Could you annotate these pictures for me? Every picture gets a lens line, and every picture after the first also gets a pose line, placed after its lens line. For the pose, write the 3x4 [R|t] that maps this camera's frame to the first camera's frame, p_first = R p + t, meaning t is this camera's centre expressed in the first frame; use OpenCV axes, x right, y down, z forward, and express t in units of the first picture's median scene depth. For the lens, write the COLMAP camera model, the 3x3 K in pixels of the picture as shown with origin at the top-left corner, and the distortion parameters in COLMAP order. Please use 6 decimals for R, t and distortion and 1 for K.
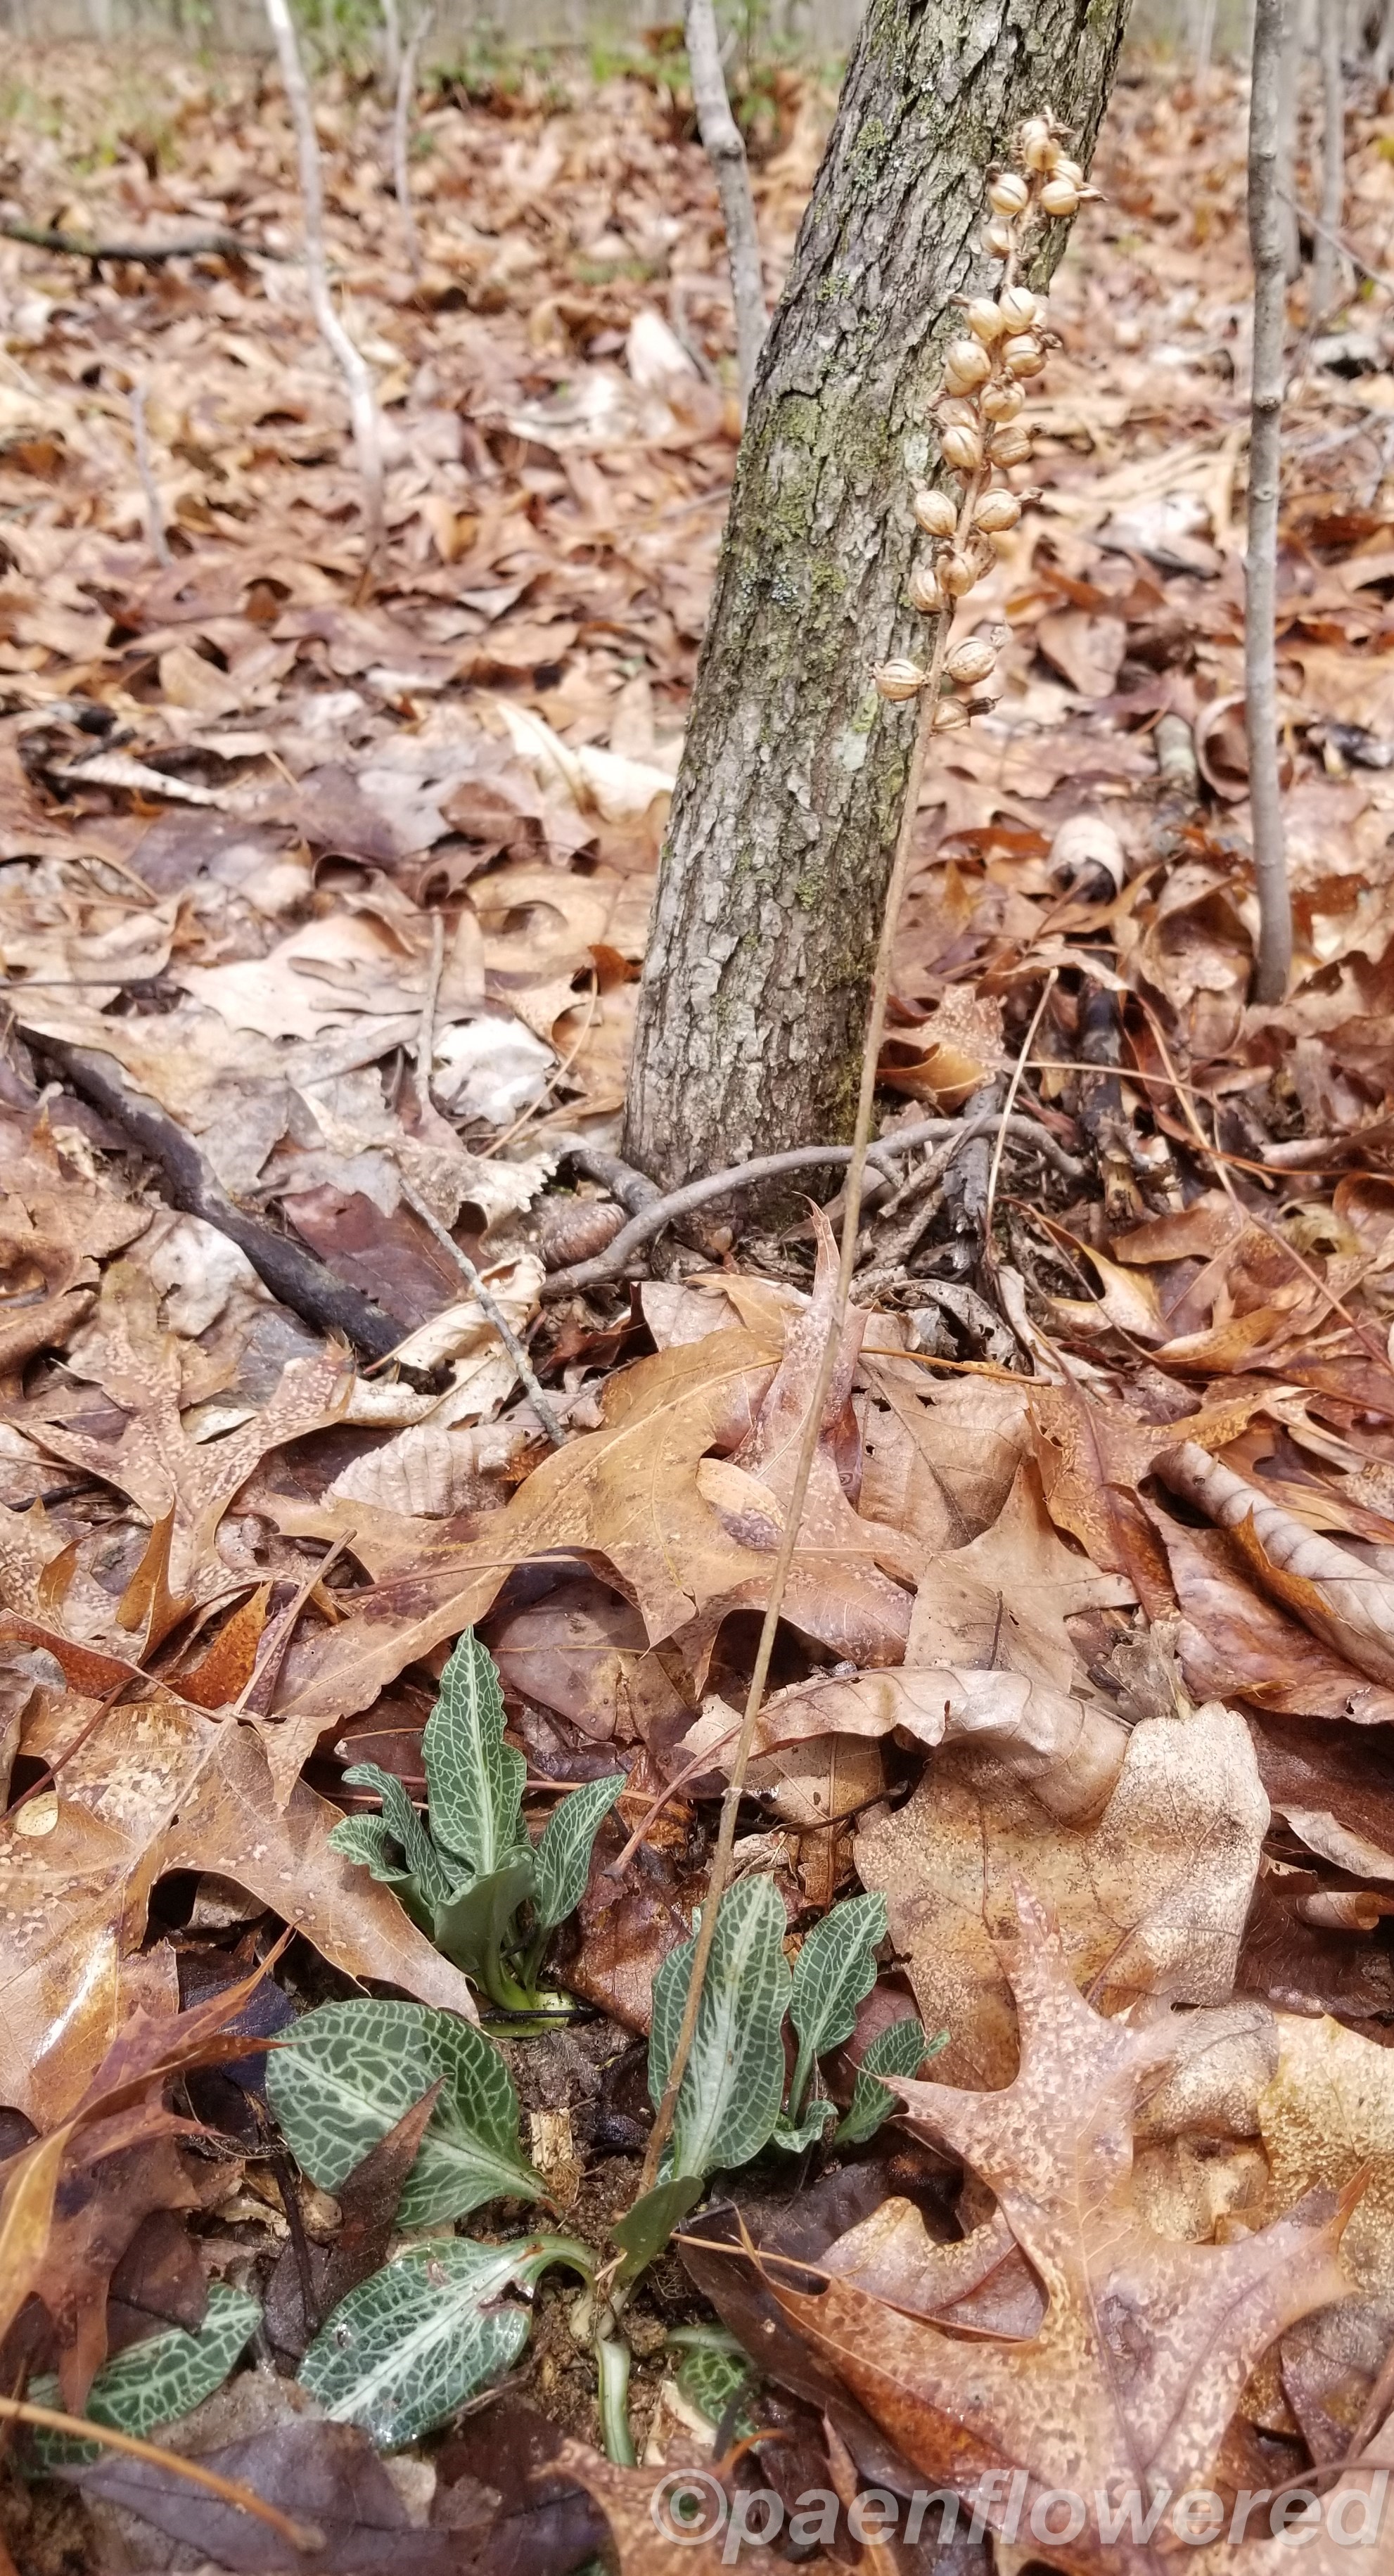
lens RADIAL K [[2149.7, 0, 696.2], [0, 2149.7, 1287.4], [0, 0, 1]] dist [-0.006149, -0.016974]
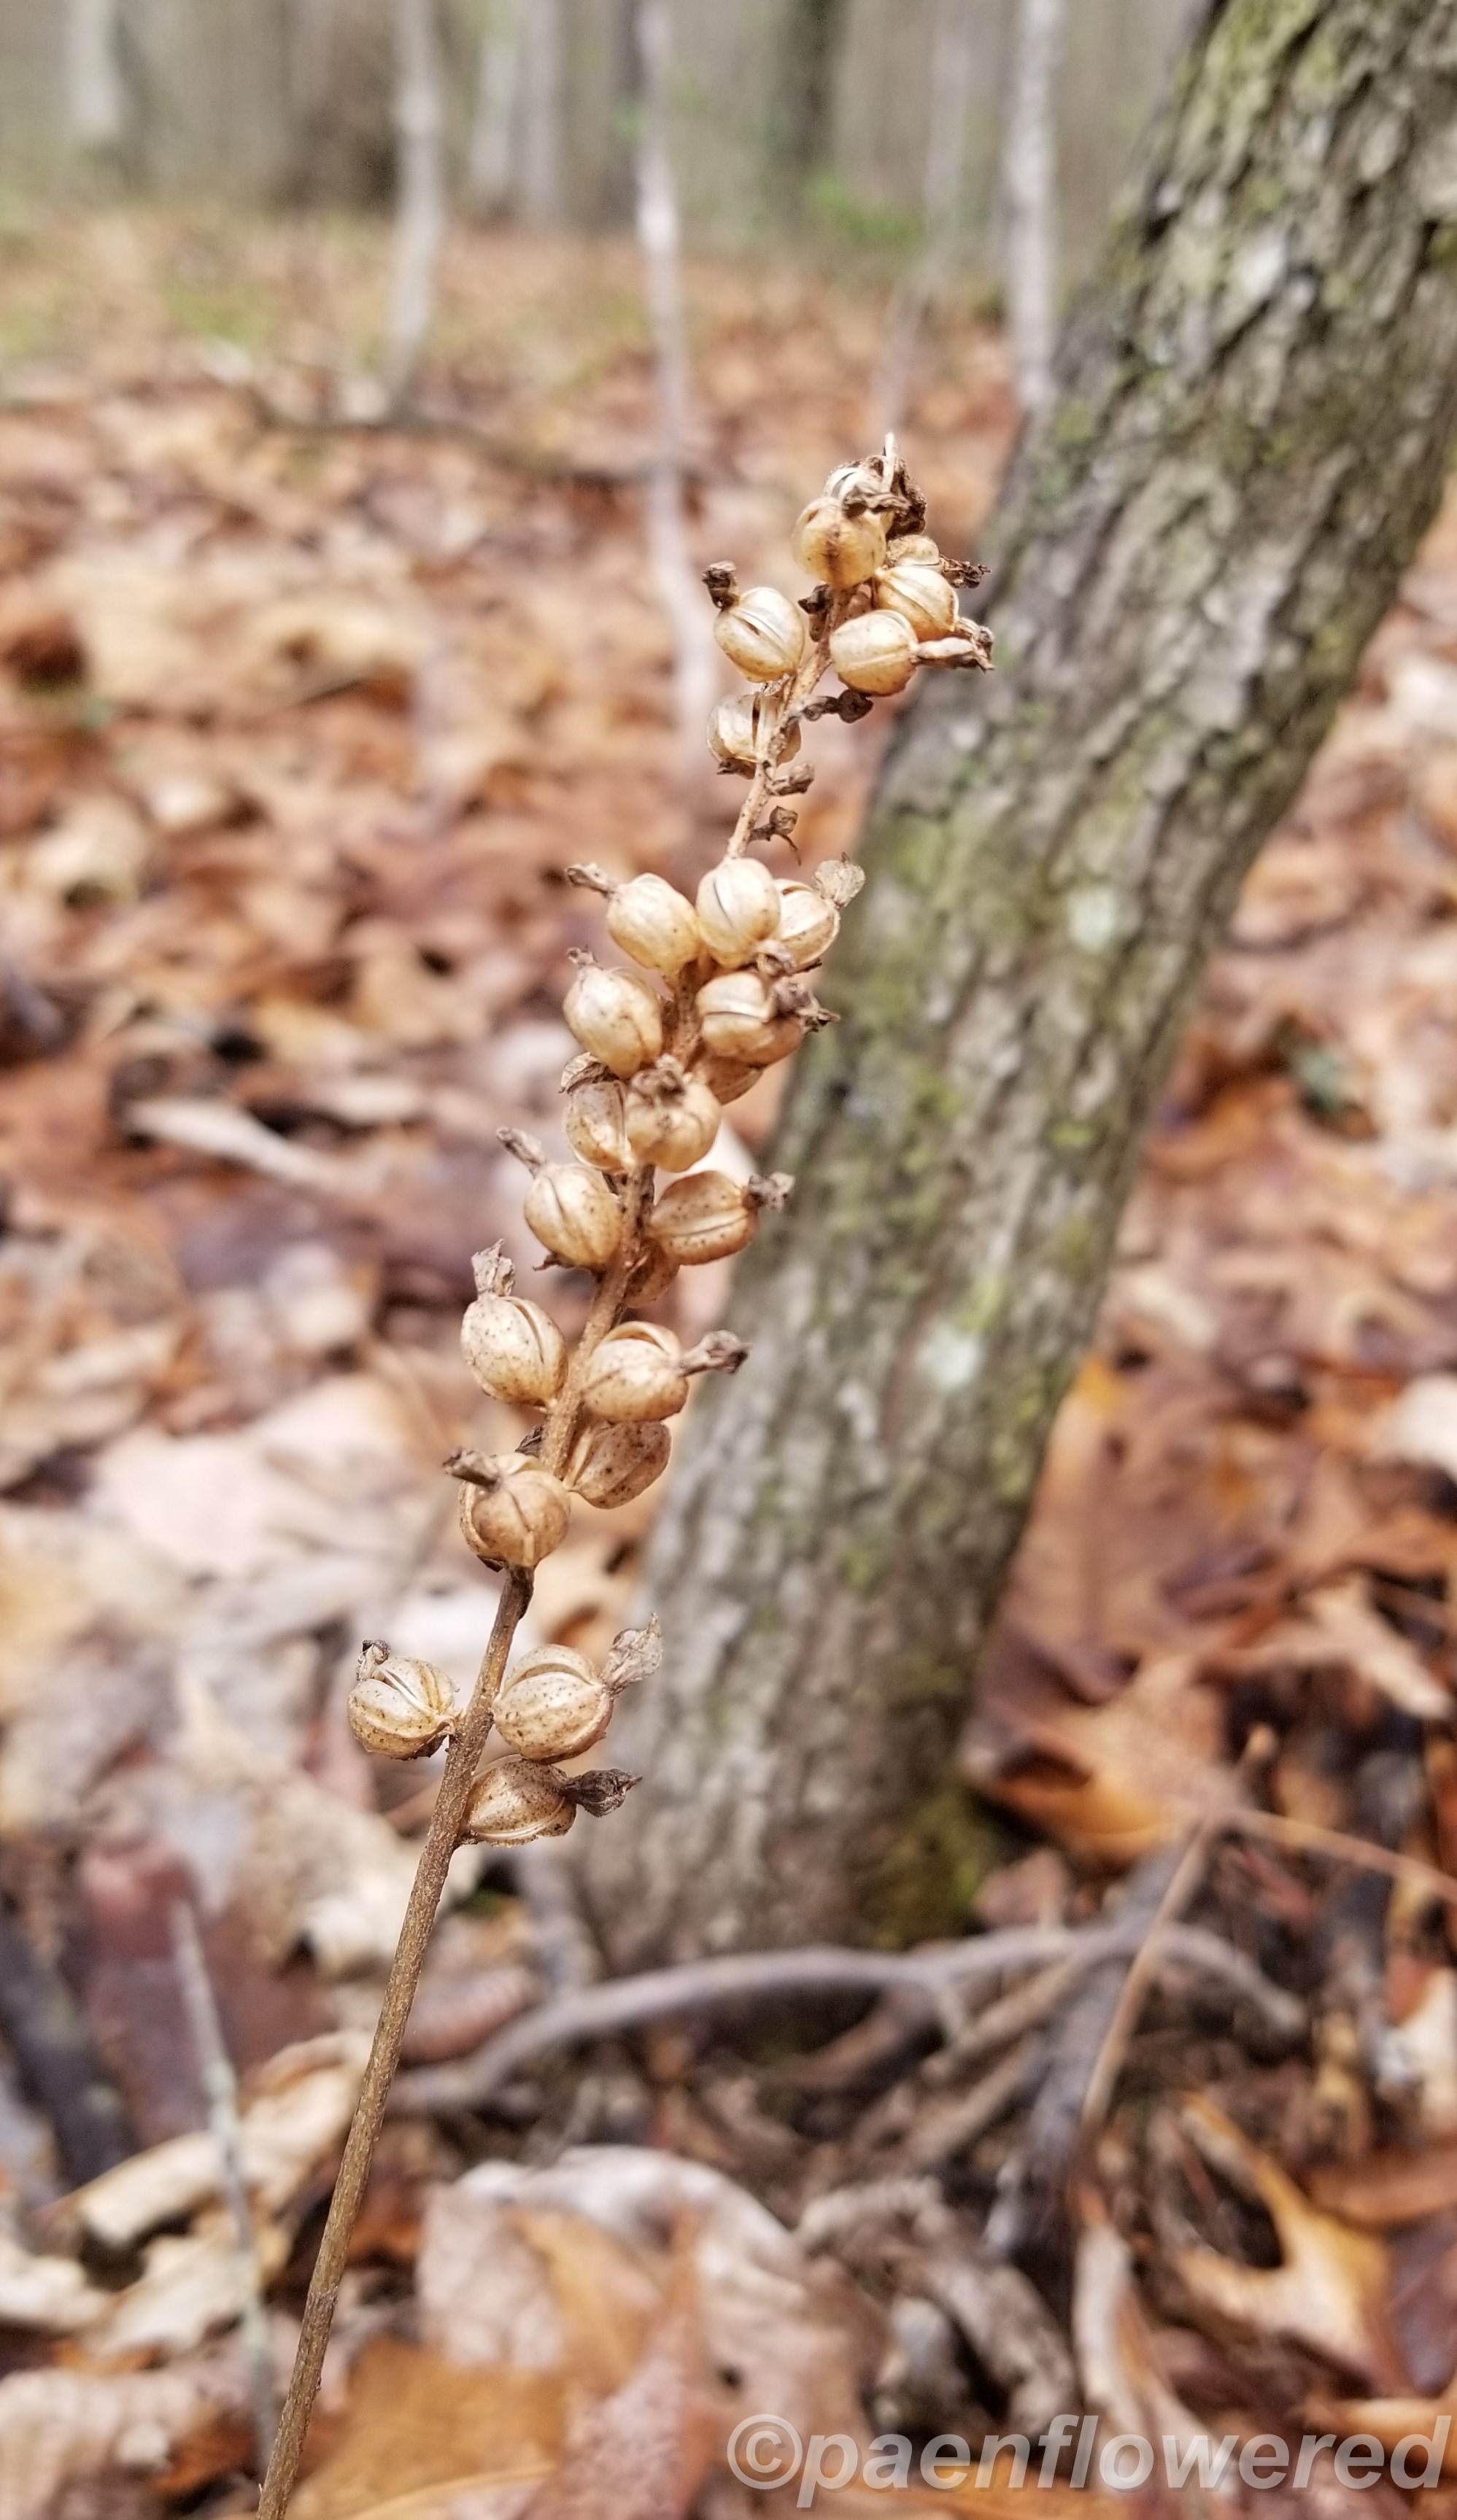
lens RADIAL K [[2230.5, 0, 729.0], [0, 2230.5, 1260.8], [0, 0, 1]] dist [-0.018219, 0.003195]
pose [[0.965406, 0.133894, -0.223748, 0.149075], [-0.156896, 0.983657, -0.088327, -0.208018], [0.208265, 0.120377, 0.970637, 0.351232]]
